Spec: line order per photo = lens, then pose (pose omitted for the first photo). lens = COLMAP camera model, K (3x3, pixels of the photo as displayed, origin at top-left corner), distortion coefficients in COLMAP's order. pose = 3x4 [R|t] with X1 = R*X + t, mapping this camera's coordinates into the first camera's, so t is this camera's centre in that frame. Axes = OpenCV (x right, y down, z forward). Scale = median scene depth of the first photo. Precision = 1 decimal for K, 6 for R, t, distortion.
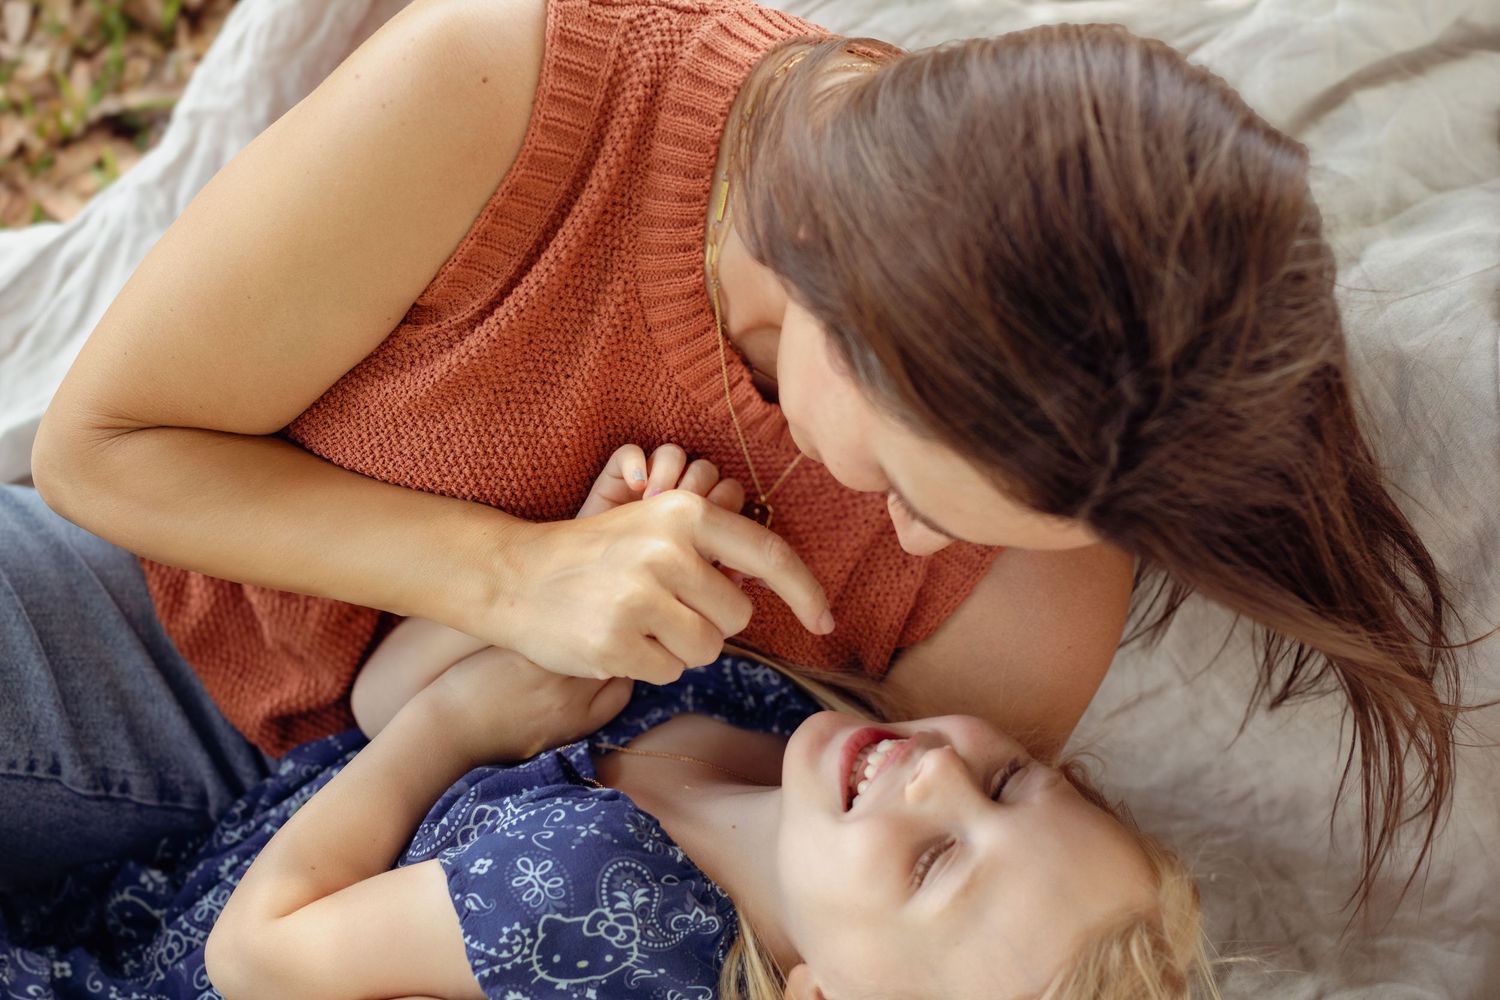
lens RADIAL K [[3494.7, 0, 750.5], [0, 3494.7, 500.3], [0, 0, 1]] dist [-0.026406, 0.000000]
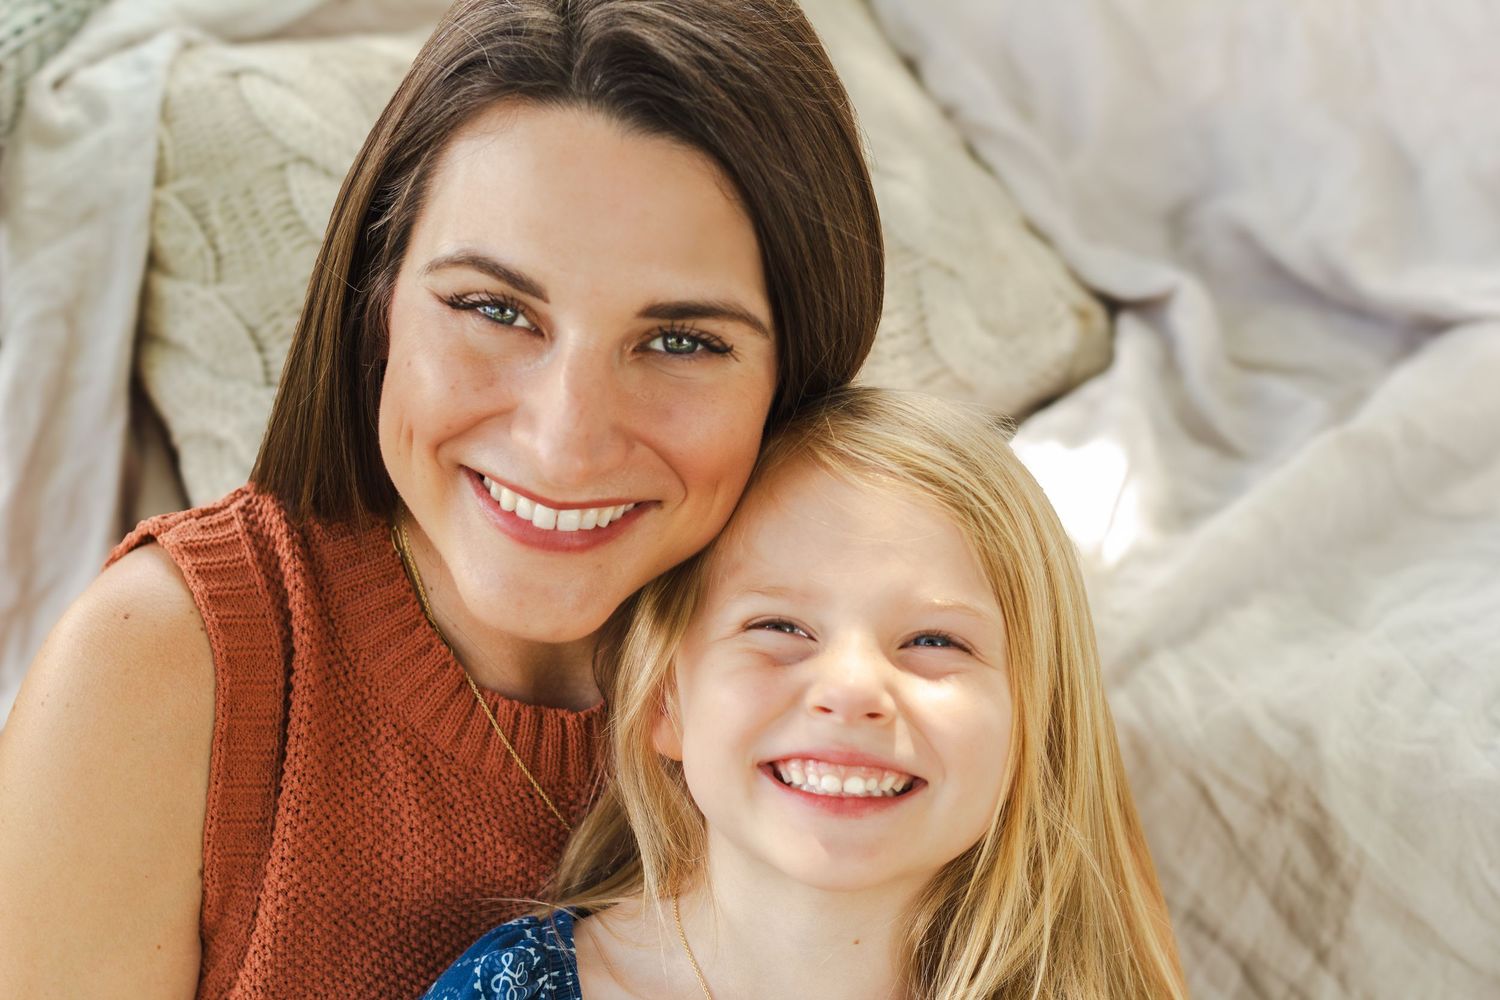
lens RADIAL K [[3494.7, 0, 748.8], [0, 3494.7, 497.2], [0, 0, 1]] dist [-0.026406, 0.000000]
pose [[0.829864, -0.551031, 0.087699, -0.009605], [0.556652, 0.828400, -0.062385, -0.007797], [-0.038274, 0.100589, 0.994192, 0.174052]]
